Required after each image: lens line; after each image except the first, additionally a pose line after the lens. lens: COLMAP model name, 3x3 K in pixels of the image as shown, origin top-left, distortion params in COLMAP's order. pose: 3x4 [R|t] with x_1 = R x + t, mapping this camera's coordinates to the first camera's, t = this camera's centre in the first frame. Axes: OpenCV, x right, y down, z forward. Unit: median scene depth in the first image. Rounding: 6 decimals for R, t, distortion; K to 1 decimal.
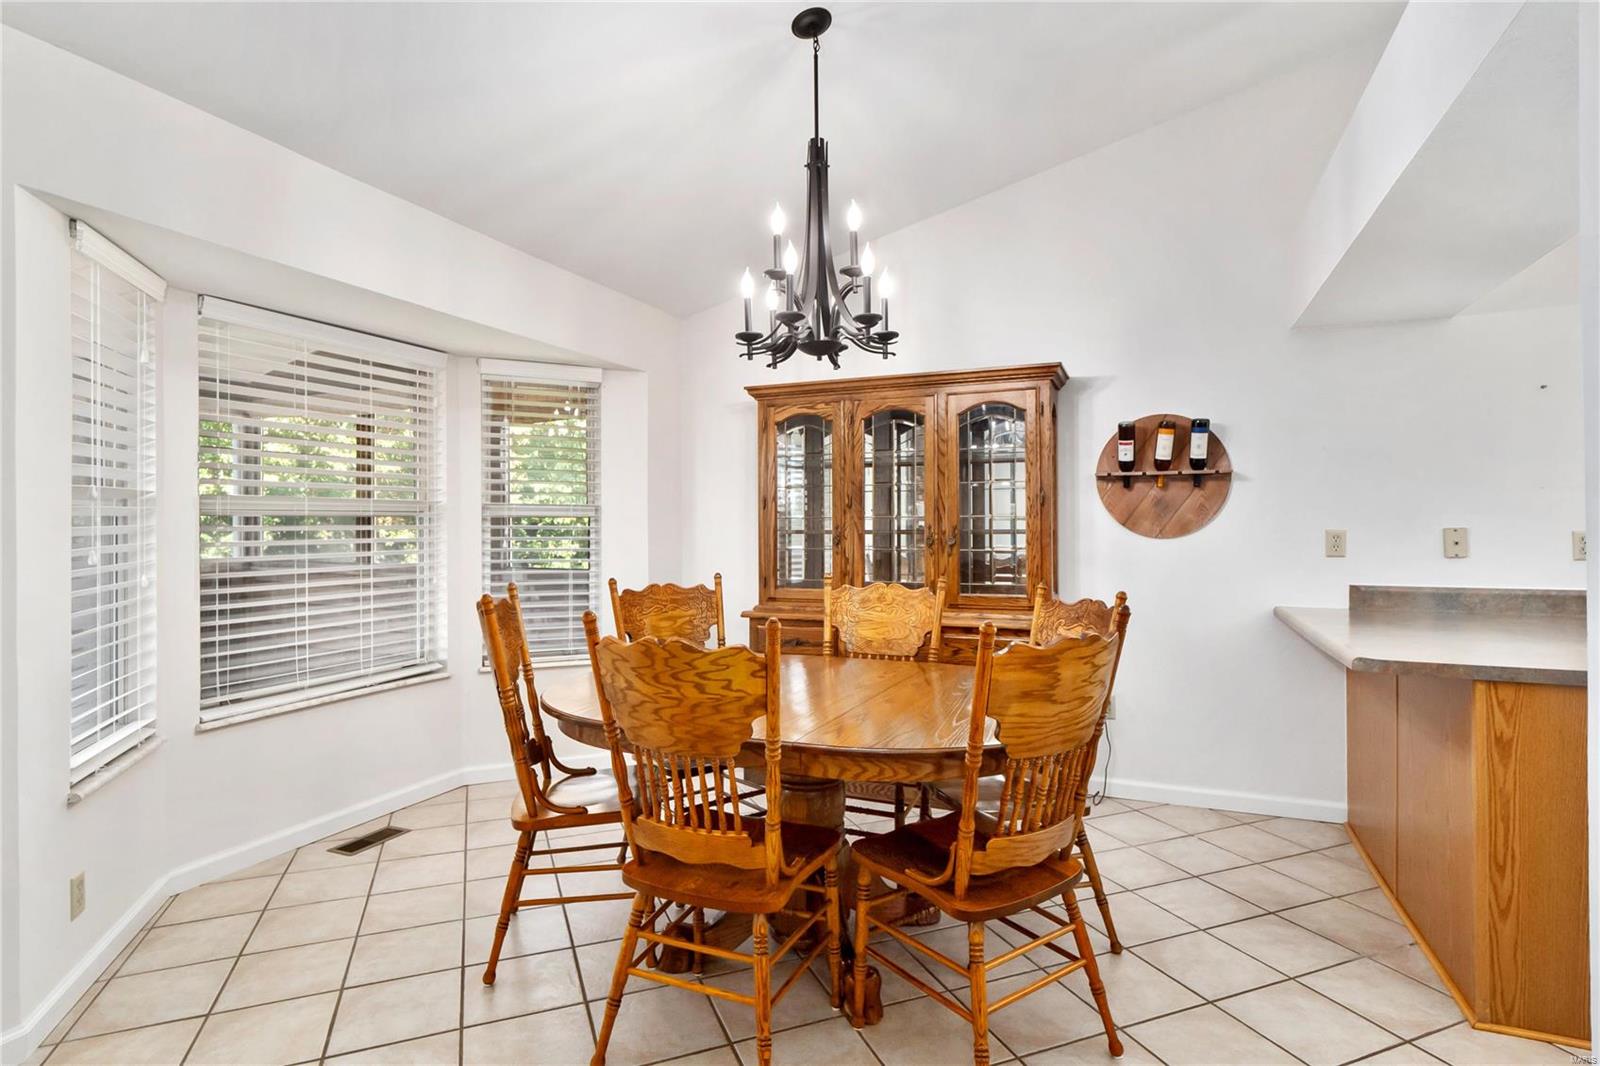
lens RADIAL K [[827.2, 0, 802.0], [0, 827.2, 526.2], [0, 0, 1]] dist [-0.001615, -0.002002]
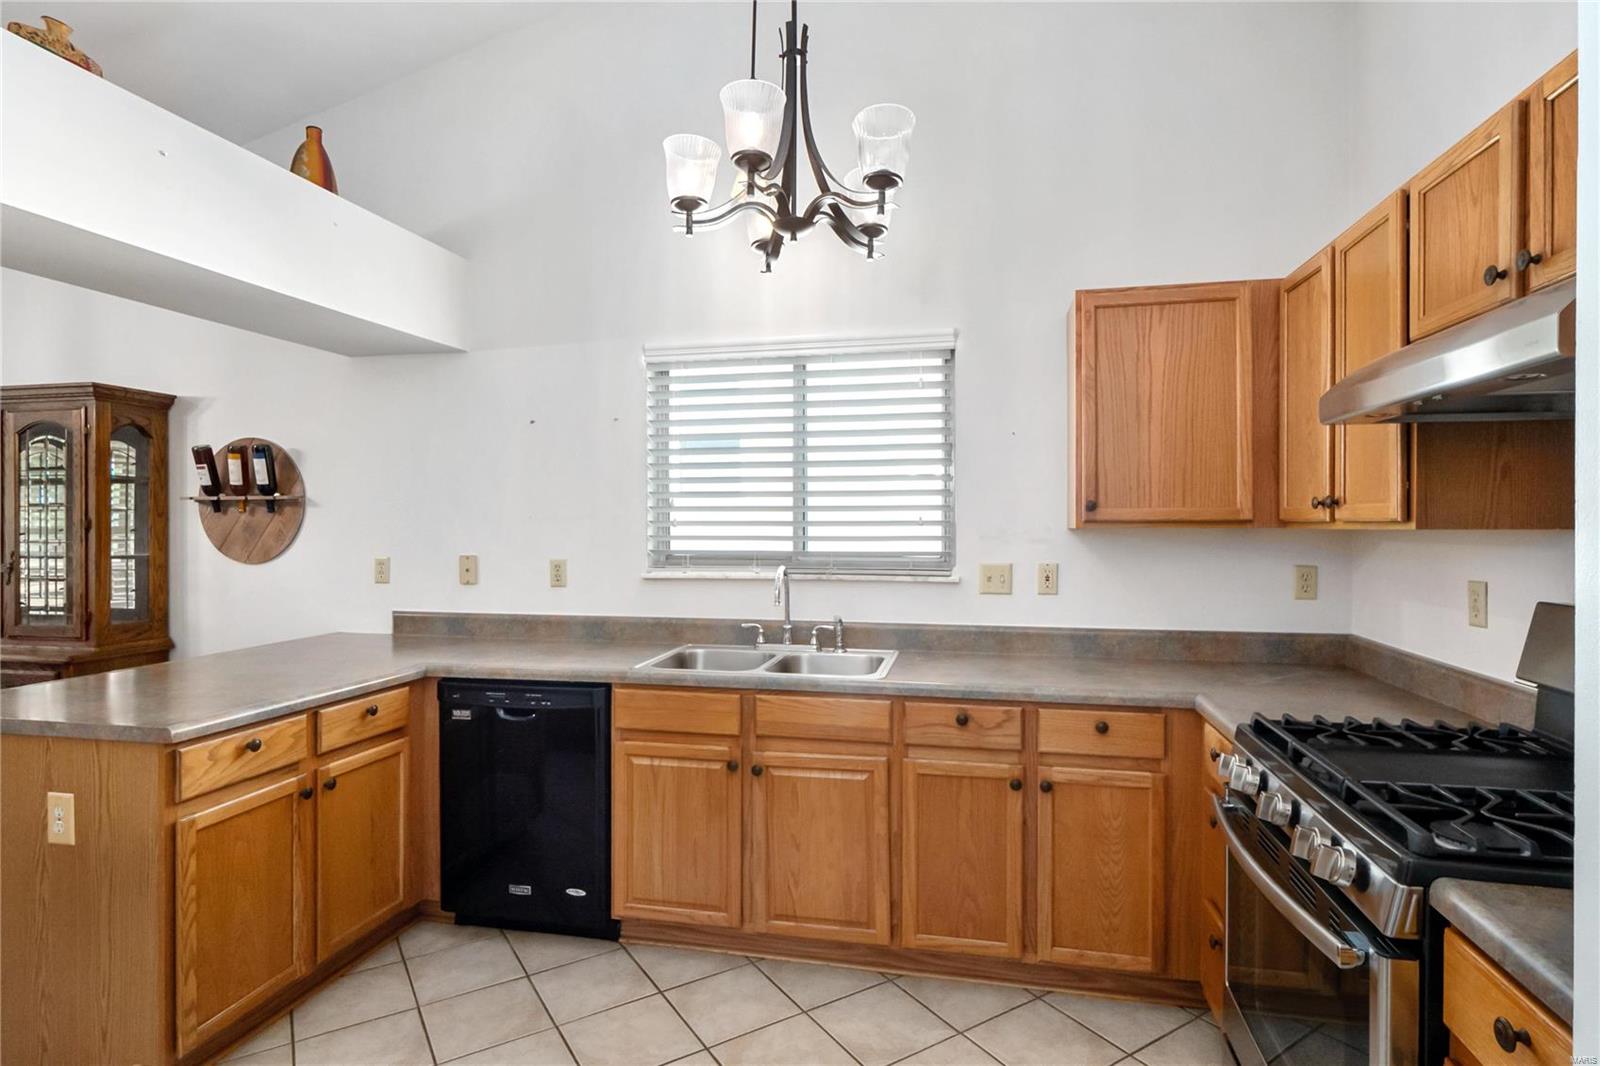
lens RADIAL K [[827.2, 0, 802.0], [0, 827.2, 526.2], [0, 0, 1]] dist [-0.001615, -0.002002]
pose [[0.979464, 0.000545, 0.201618, 0.905347], [-0.001248, 0.999994, 0.003359, -0.035454], [-0.201615, -0.003541, 0.979458, -0.094946]]
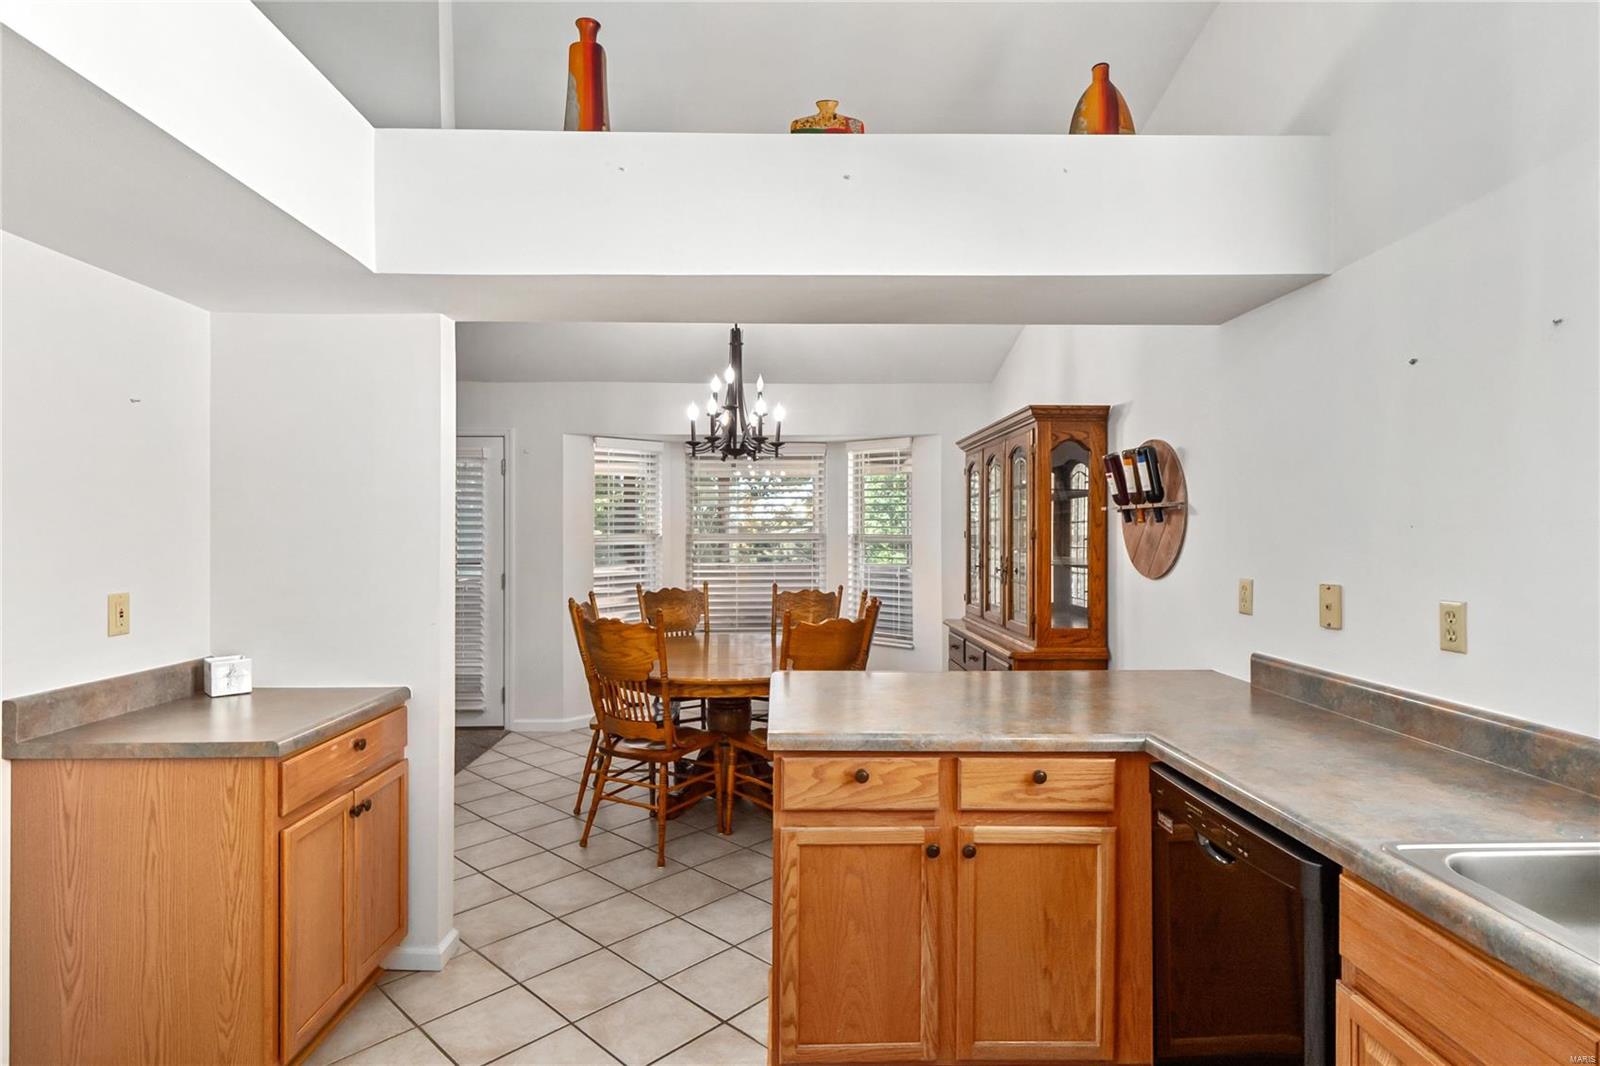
lens RADIAL K [[827.2, 0, 802.0], [0, 827.2, 526.2], [0, 0, 1]] dist [-0.001615, -0.002002]
pose [[0.425411, -0.003541, -0.904994, 1.114754], [-0.002030, 0.999986, -0.004867, -0.038219], [0.904998, 0.003908, 0.425397, 0.287743]]
